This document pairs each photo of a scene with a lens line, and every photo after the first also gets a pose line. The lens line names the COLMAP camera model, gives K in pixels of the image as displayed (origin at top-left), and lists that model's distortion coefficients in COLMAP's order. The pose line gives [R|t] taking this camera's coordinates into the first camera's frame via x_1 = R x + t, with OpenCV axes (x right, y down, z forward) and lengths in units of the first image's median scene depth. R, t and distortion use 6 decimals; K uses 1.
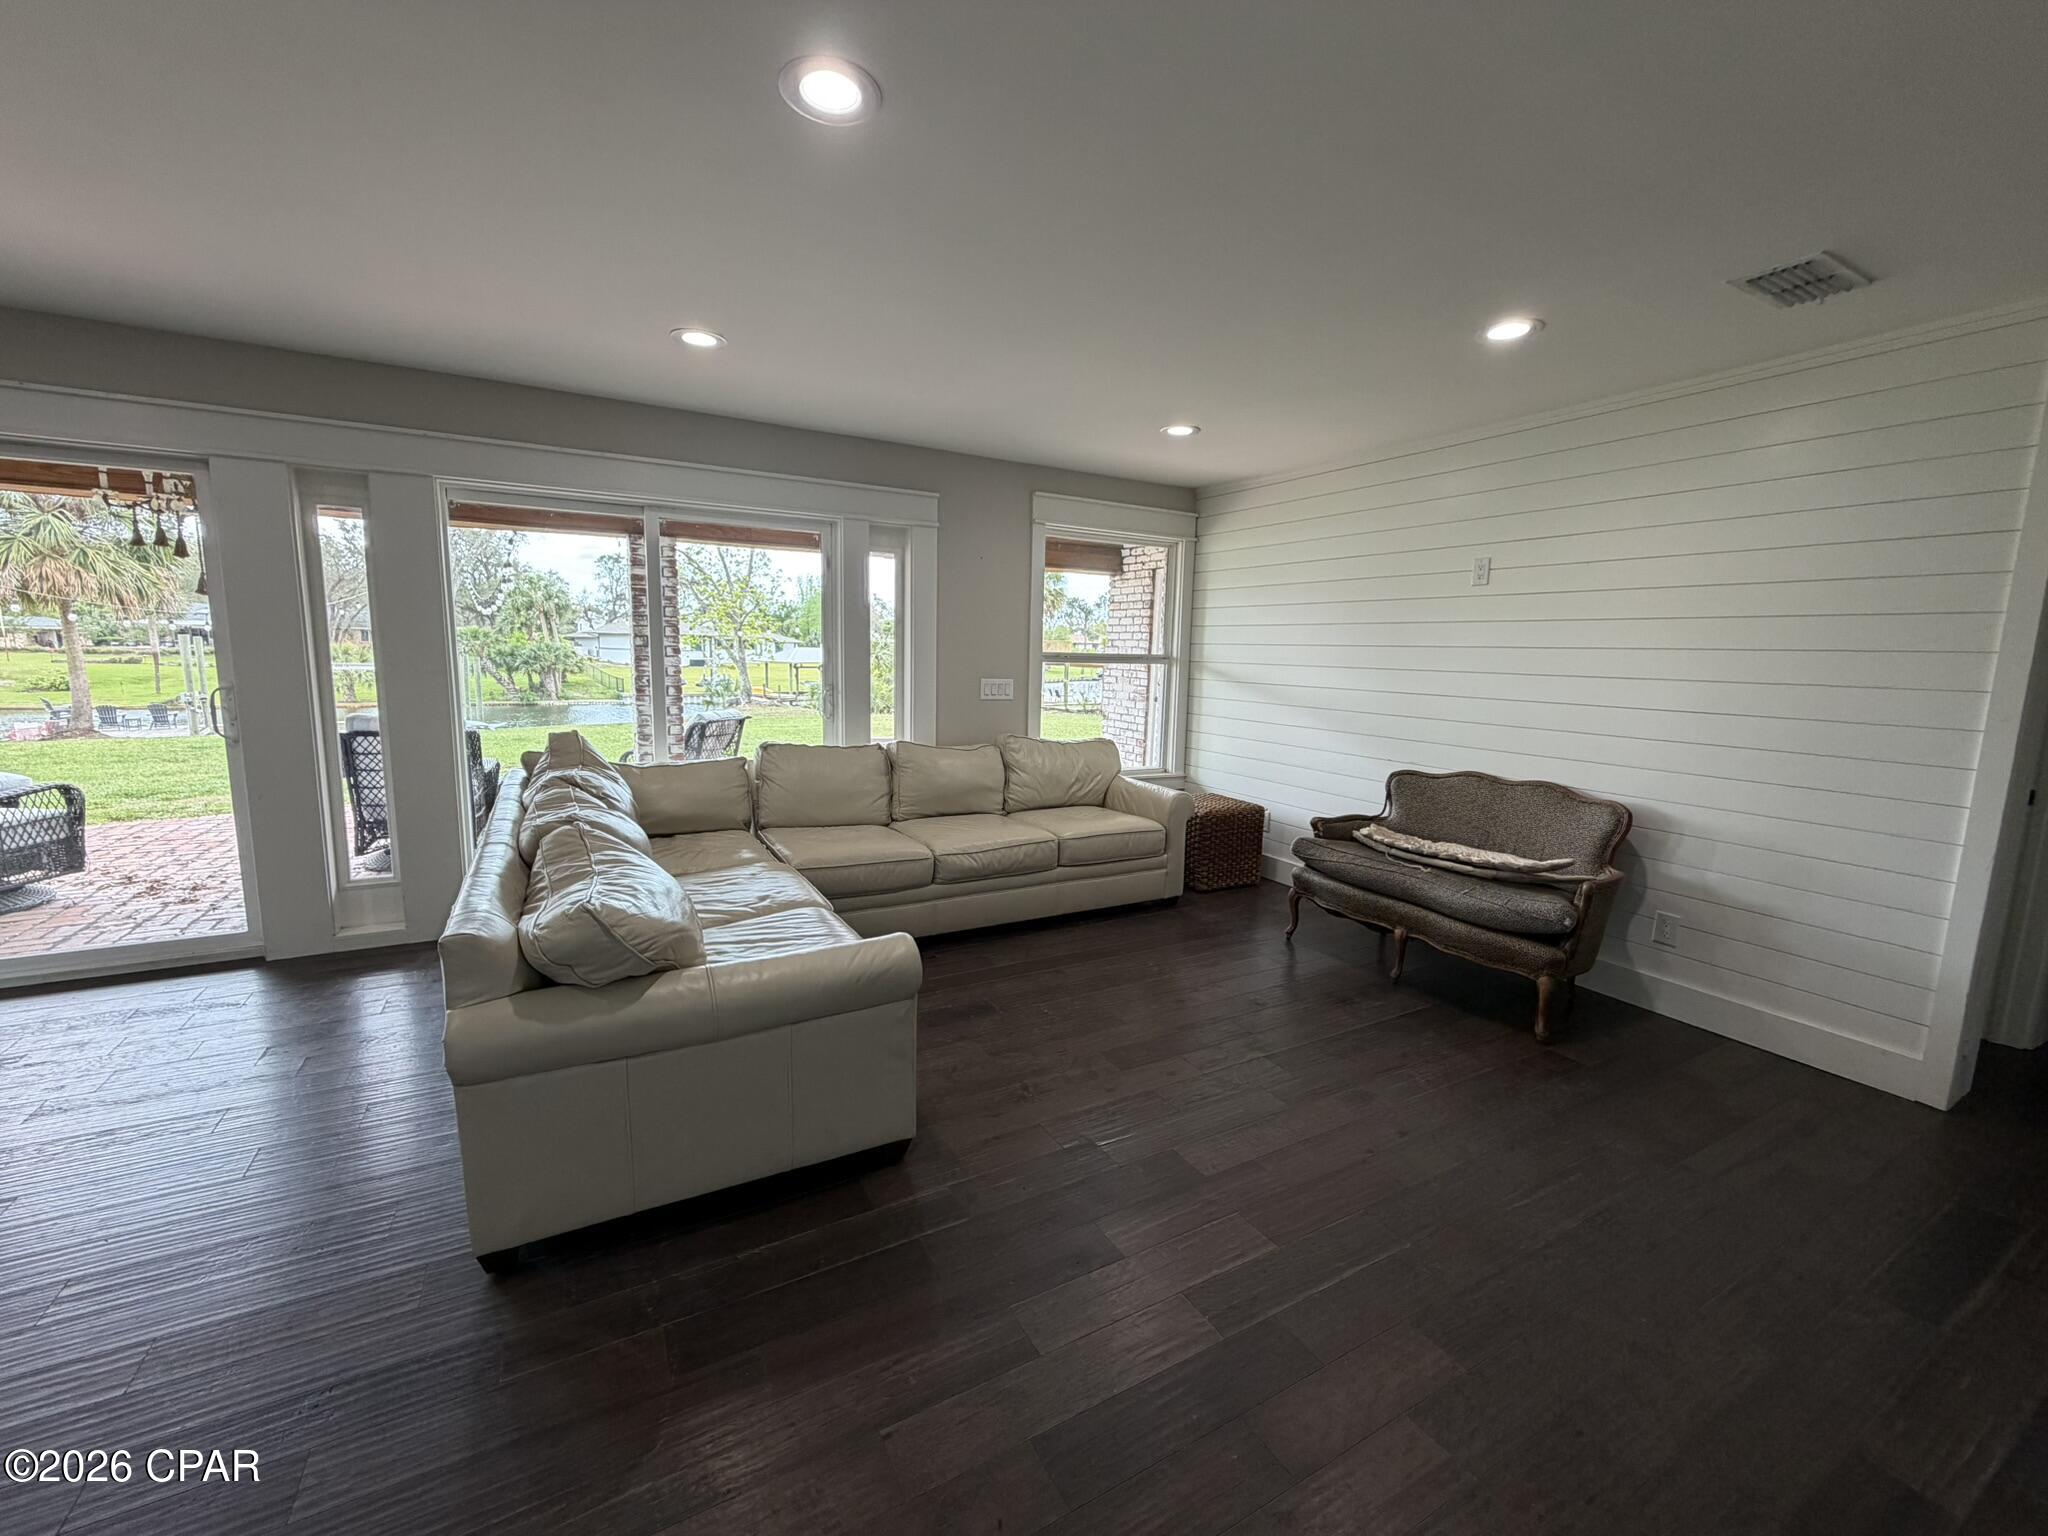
lens RADIAL K [[816.8, 0, 1004.7], [0, 816.8, 766.4], [0, 0, 1]] dist [-0.000491, 0.000347]
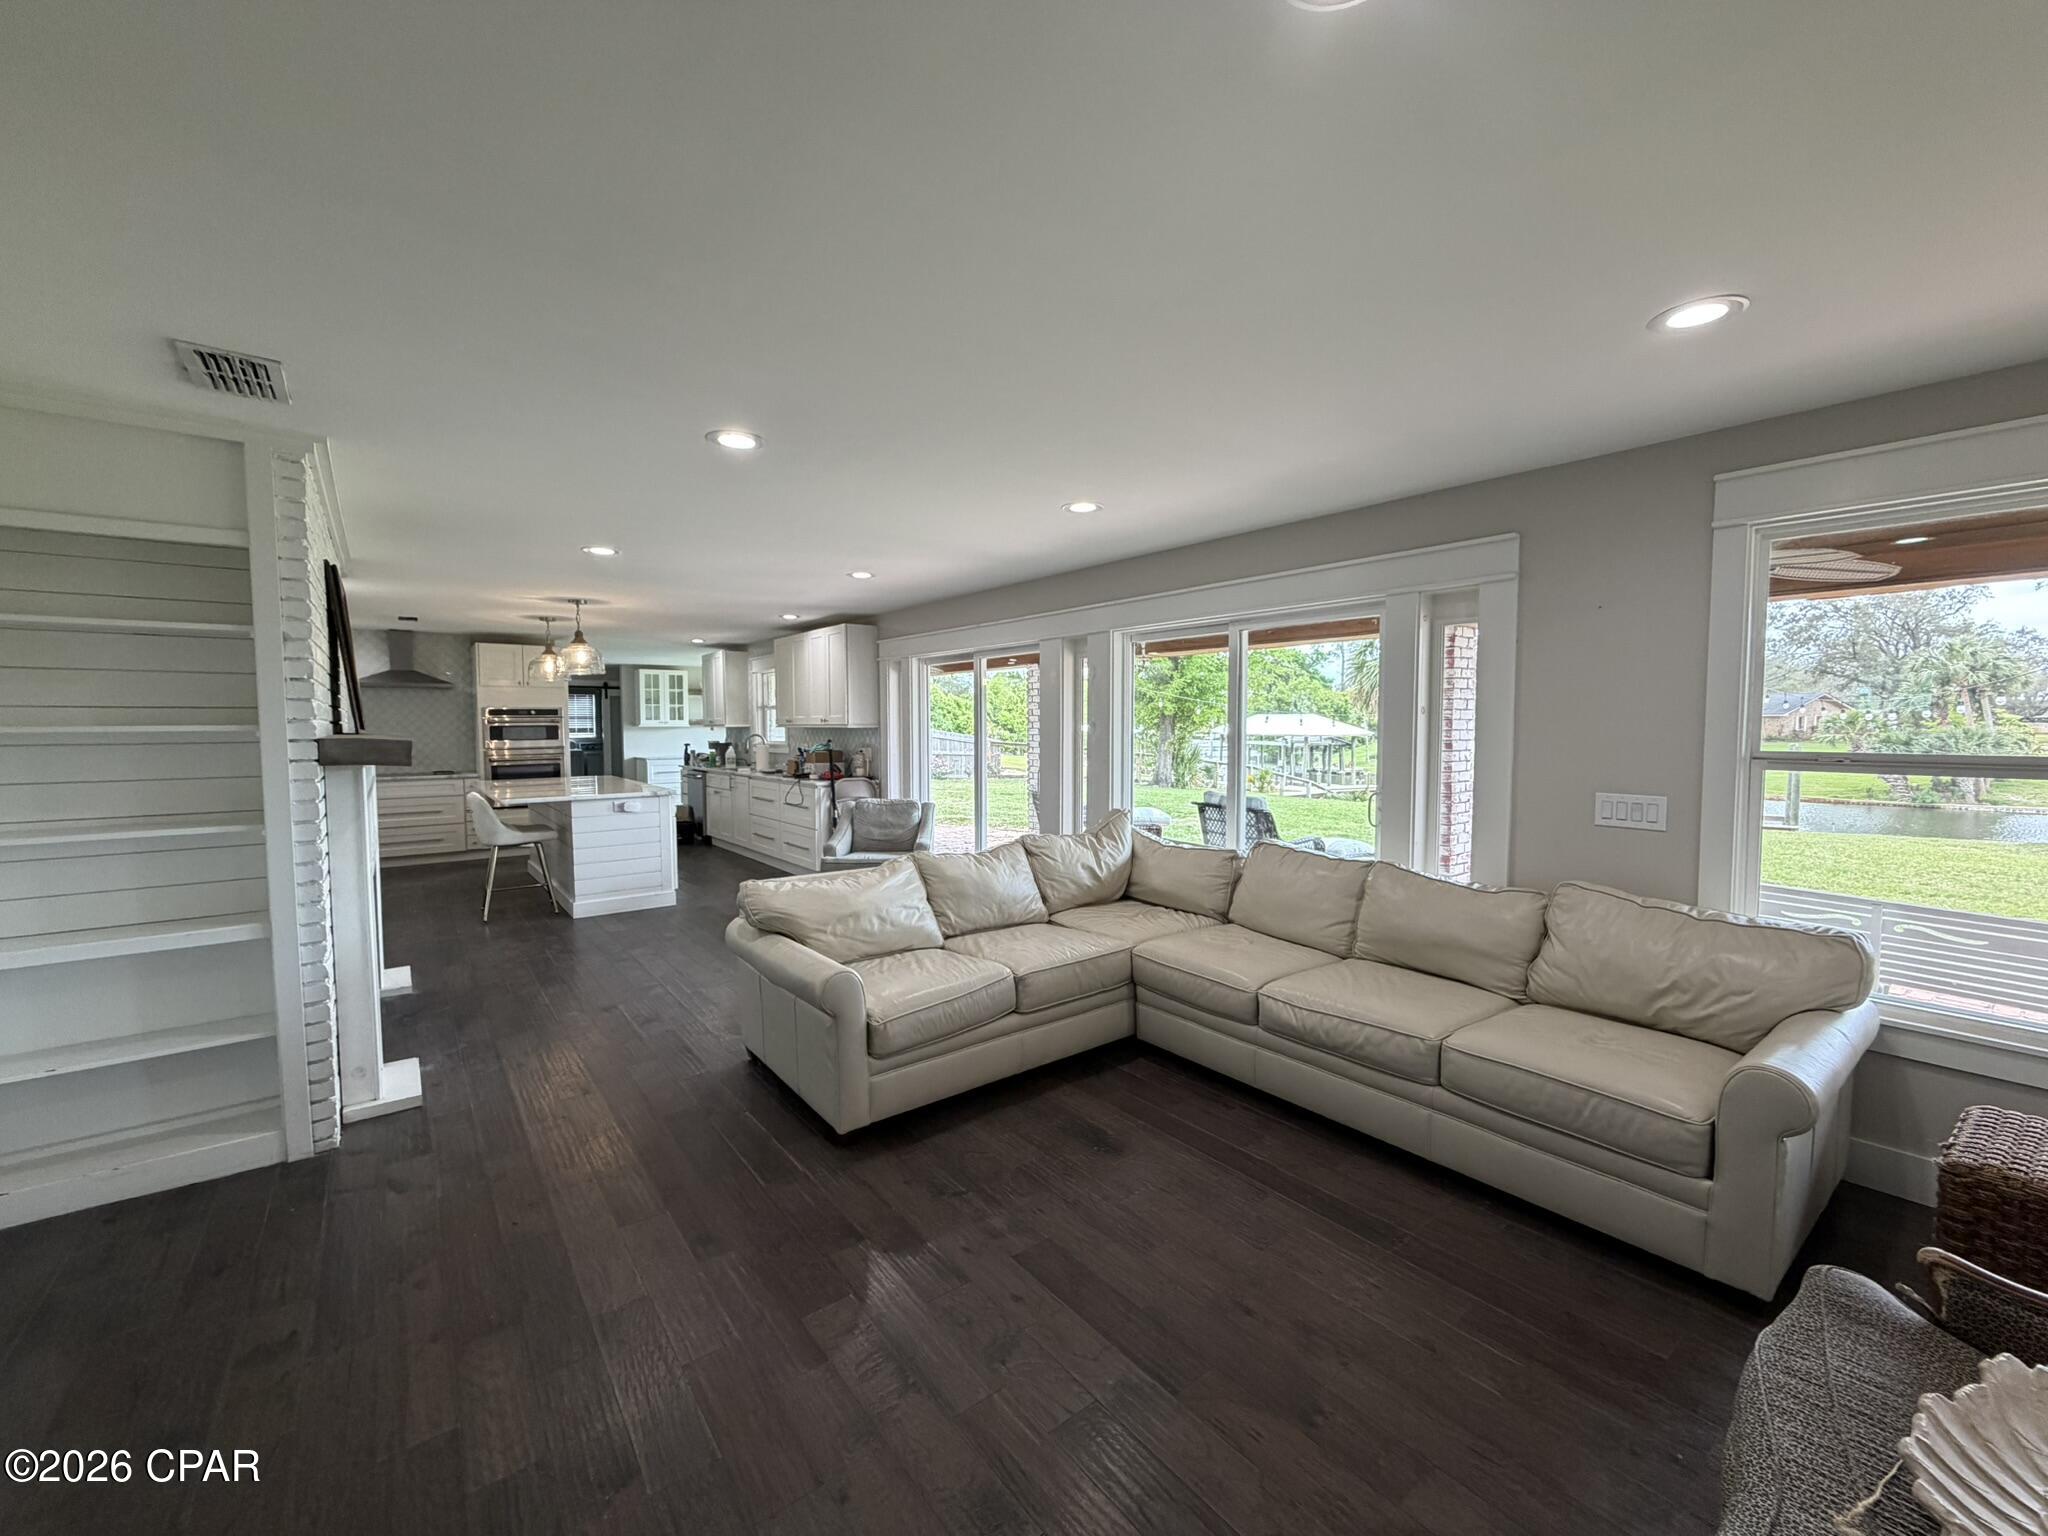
lens RADIAL K [[816.8, 0, 1021.6], [0, 816.8, 773.8], [0, 0, 1]] dist [-0.000491, 0.000347]
pose [[0.166768, 0.039659, -0.985198, 0.561481], [-0.135197, 0.990673, 0.016994, -0.076705], [0.976683, 0.130362, 0.170575, 0.478338]]
